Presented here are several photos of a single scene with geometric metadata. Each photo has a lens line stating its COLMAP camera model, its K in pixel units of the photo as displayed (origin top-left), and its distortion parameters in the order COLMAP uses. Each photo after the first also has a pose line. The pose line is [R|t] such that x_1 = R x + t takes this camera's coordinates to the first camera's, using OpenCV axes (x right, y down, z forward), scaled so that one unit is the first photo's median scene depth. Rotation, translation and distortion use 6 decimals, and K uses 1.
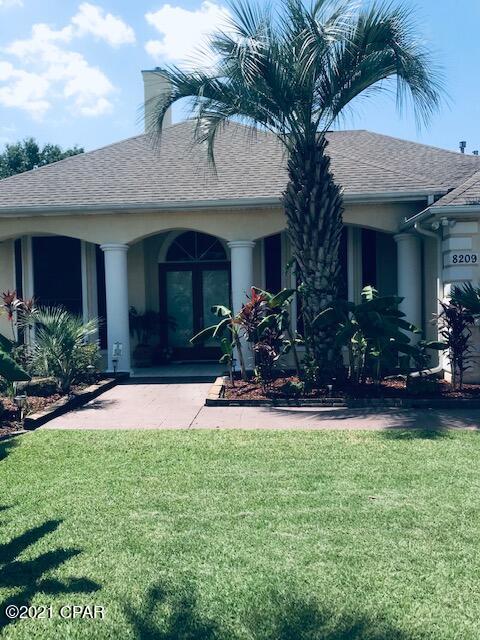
lens RADIAL K [[522.6, 0, 240.0], [0, 522.6, 320.0], [0, 0, 1]] dist [0.013563, 0.000561]
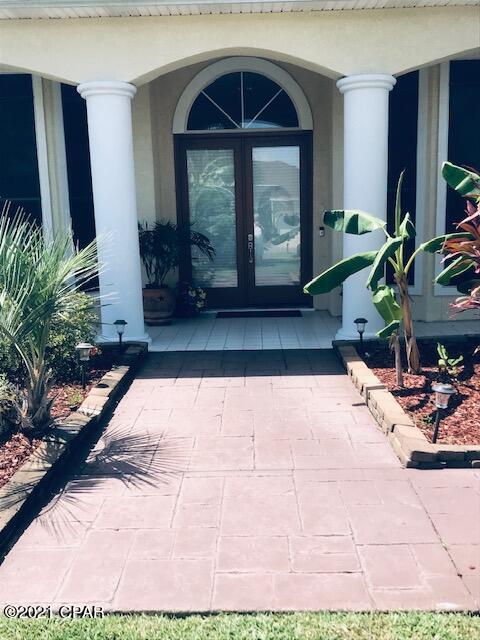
lens RADIAL K [[643.3, 0, 240.0], [0, 643.3, 320.0], [0, 0, 1]] dist [-0.002218, -0.002635]
pose [[0.998947, -0.011455, 0.044432, -0.150654], [0.005402, 0.990961, 0.134040, -0.006601], [-0.045565, -0.133659, 0.989979, 0.387585]]
